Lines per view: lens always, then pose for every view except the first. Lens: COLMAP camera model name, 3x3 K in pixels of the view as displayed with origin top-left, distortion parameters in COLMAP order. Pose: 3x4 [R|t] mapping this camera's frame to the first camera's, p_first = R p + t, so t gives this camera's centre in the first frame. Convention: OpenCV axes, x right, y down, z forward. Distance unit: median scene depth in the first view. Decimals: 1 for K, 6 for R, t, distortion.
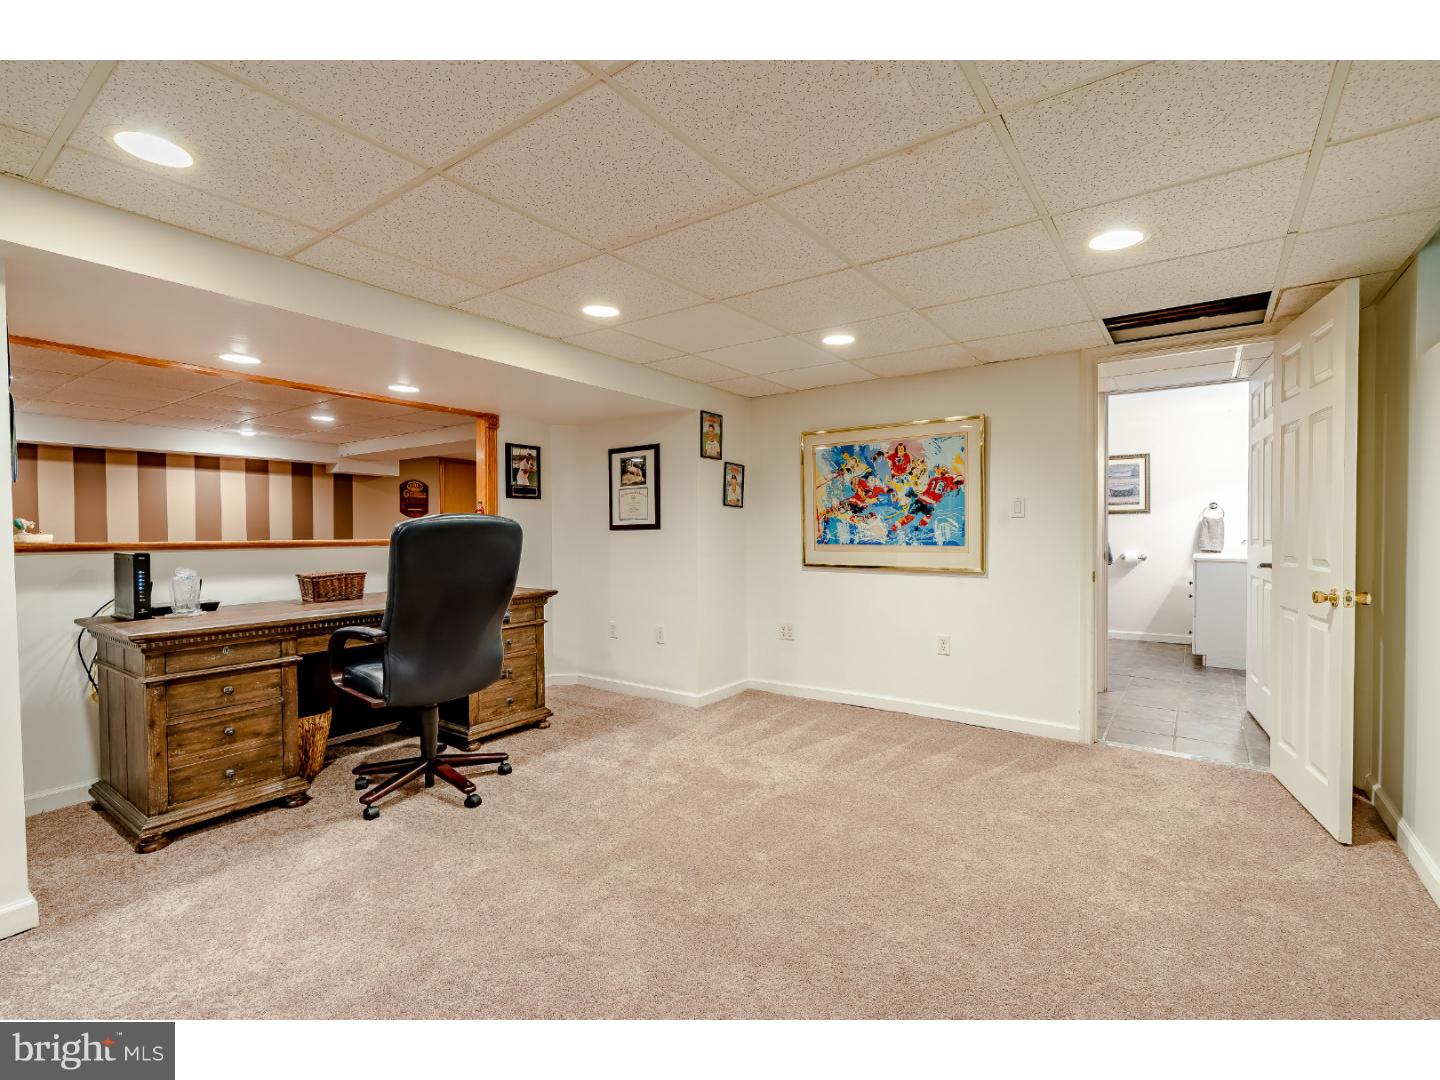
lens RADIAL K [[673.8, 0, 713.6], [0, 673.8, 539.1], [0, 0, 1]] dist [0.001564, 0.000323]
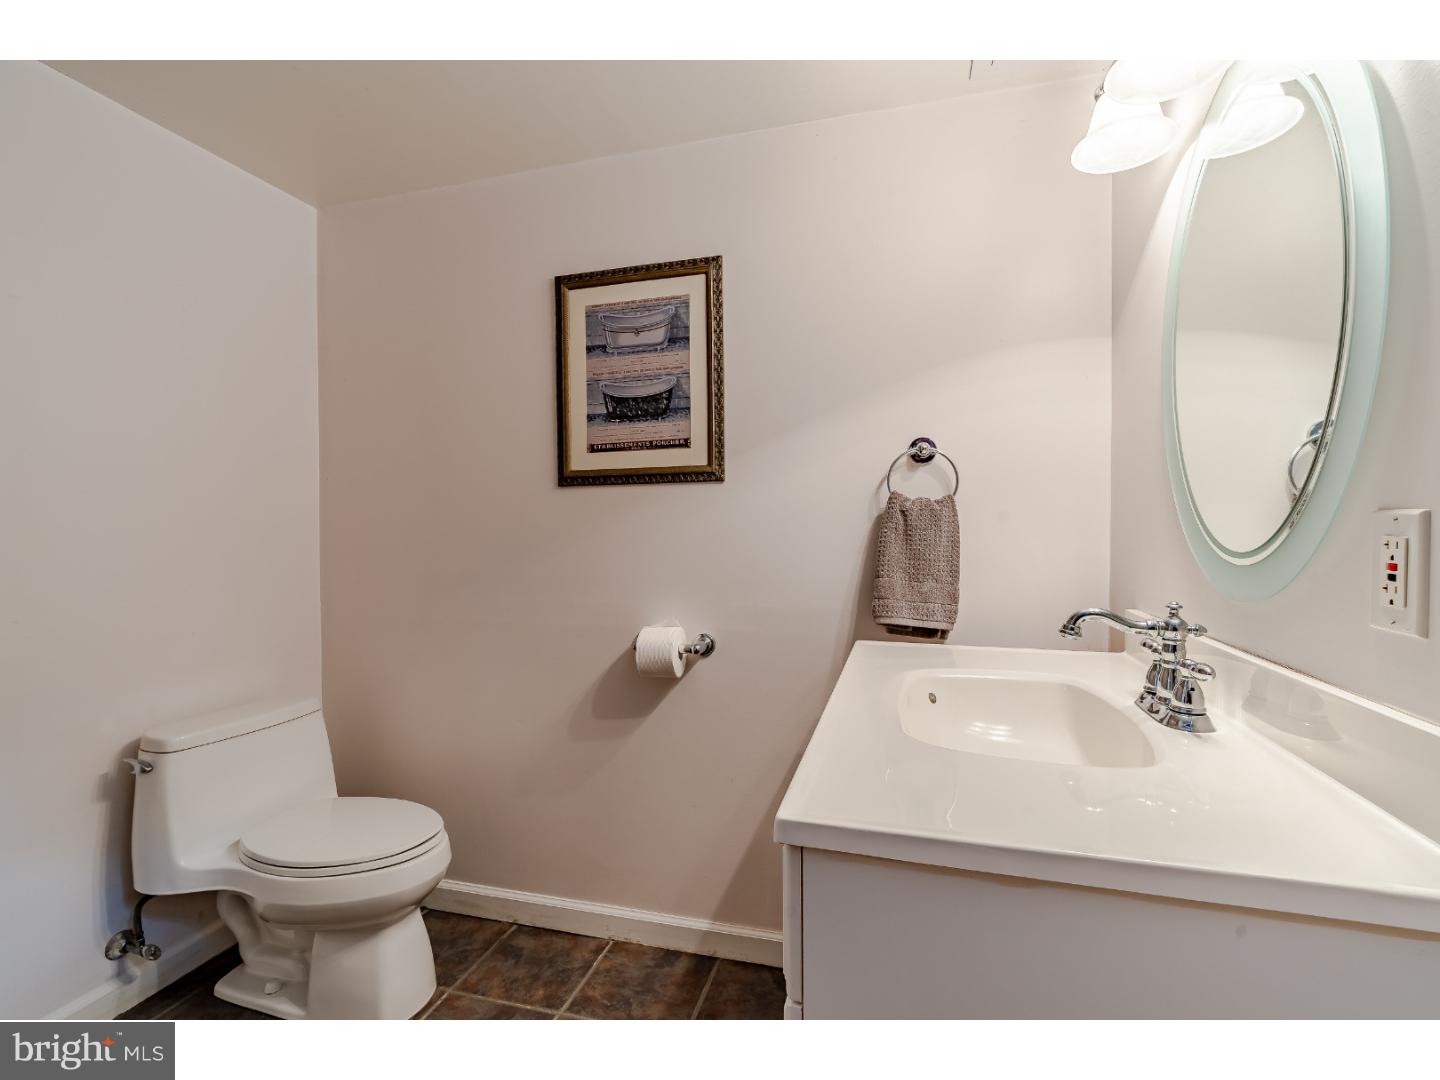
lens RADIAL K [[673.8, 0, 723.4], [0, 673.8, 538.7], [0, 0, 1]] dist [0.001564, 0.000323]
pose [[0.939512, -0.001770, 0.342512, 0.551489], [0.002871, 0.999992, -0.002708, -0.014672], [-0.342504, 0.003528, 0.939510, 0.743677]]
